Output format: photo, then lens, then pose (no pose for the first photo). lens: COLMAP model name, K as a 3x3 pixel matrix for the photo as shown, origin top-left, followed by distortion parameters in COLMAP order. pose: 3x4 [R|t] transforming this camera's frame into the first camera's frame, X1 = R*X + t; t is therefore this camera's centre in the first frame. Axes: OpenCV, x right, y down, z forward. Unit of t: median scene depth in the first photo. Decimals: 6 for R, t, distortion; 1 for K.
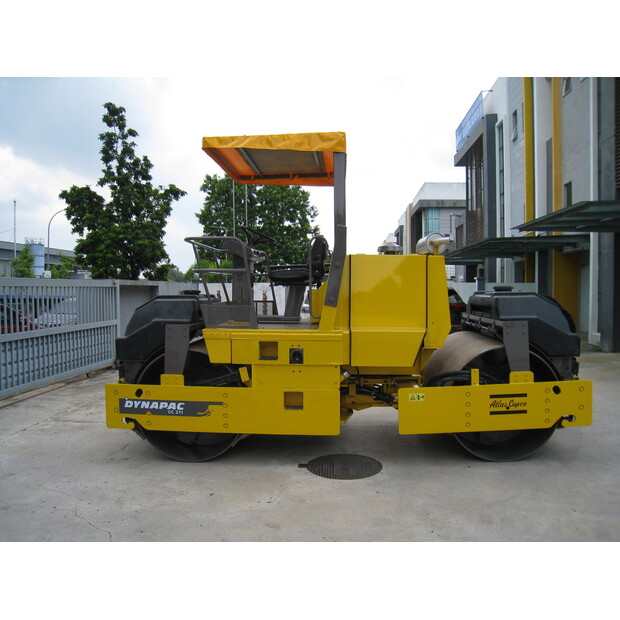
lens RADIAL K [[508.6, 0, 313.4], [0, 508.6, 307.4], [0, 0, 1]] dist [-0.166513, 0.108124]
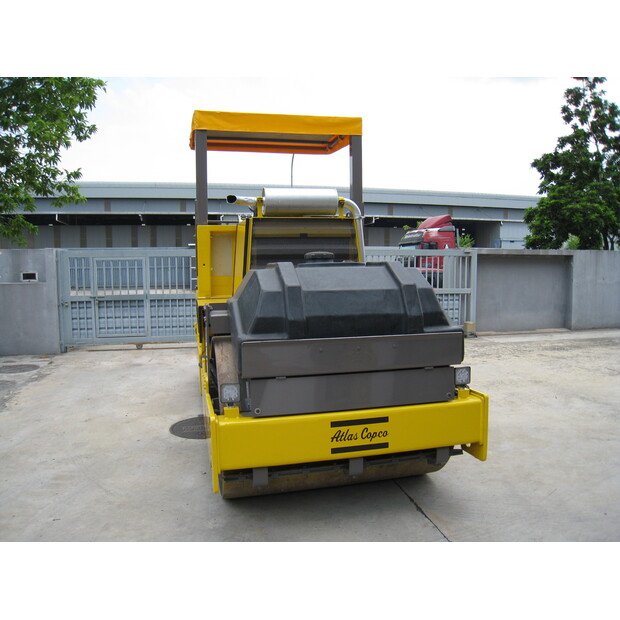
lens RADIAL K [[508.6, 0, 313.4], [0, 508.6, 307.4], [0, 0, 1]] dist [-0.166513, 0.108124]
pose [[0.296605, 0.091325, -0.950624, 1.122014], [-0.030959, 0.995813, 0.086007, -0.034020], [0.954498, 0.003921, 0.298191, 0.906822]]
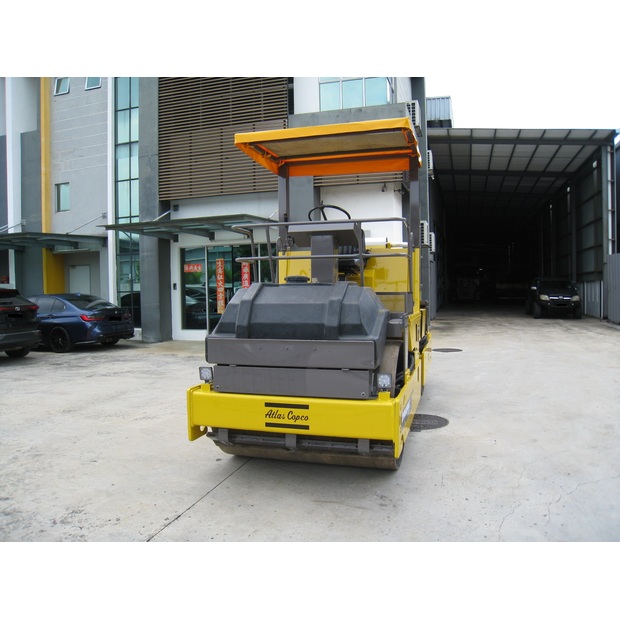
lens RADIAL K [[508.6, 0, 313.4], [0, 508.6, 307.4], [0, 0, 1]] dist [-0.166513, 0.108124]
pose [[0.223323, -0.036391, 0.974065, -1.198183], [0.047577, 0.998519, 0.026397, -0.009244], [-0.973583, 0.040448, 0.224724, 0.968058]]
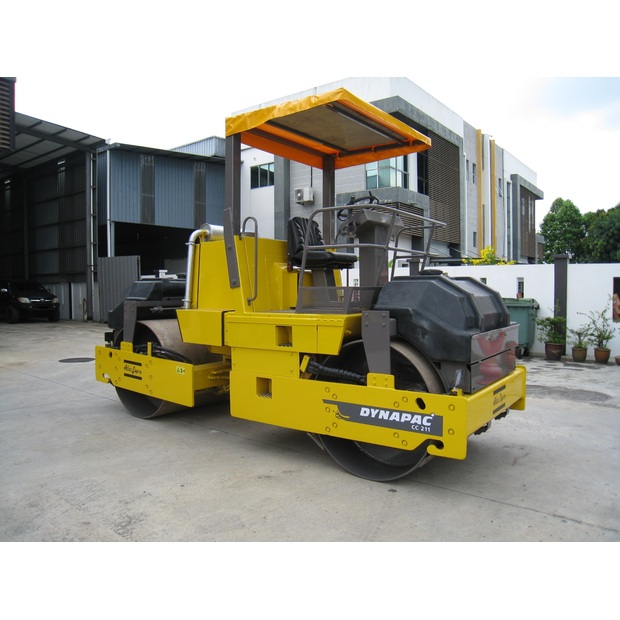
lens RADIAL K [[513.8, 0, 317.7], [0, 513.8, 300.4], [0, 0, 1]] dist [-0.164139, 0.114970]
pose [[-0.841258, -0.007159, 0.540586, -0.624624], [0.027437, 0.998059, 0.055915, -0.044335], [-0.539936, 0.061871, -0.839429, 2.102690]]
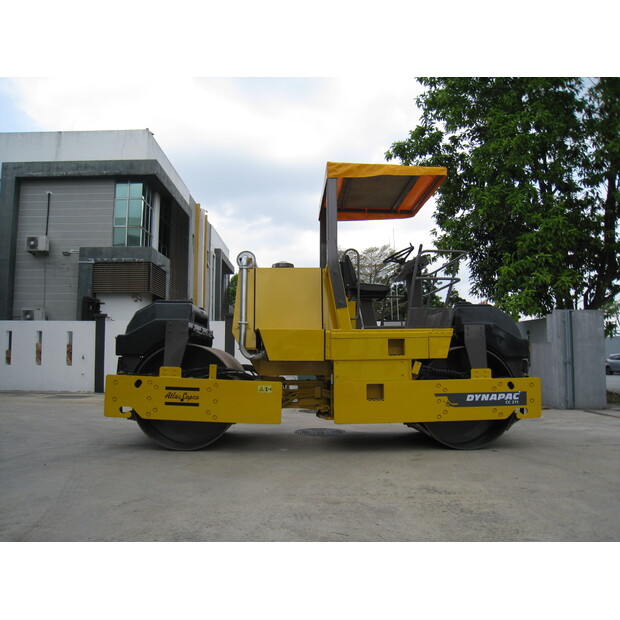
lens RADIAL K [[508.6, 0, 313.4], [0, 508.6, 307.4], [0, 0, 1]] dist [-0.166513, 0.108124]
pose [[-0.994543, -0.003925, -0.104257, 0.233366], [0.002619, 0.998038, -0.062560, 0.052263], [0.104298, -0.062491, -0.992581, 2.469511]]
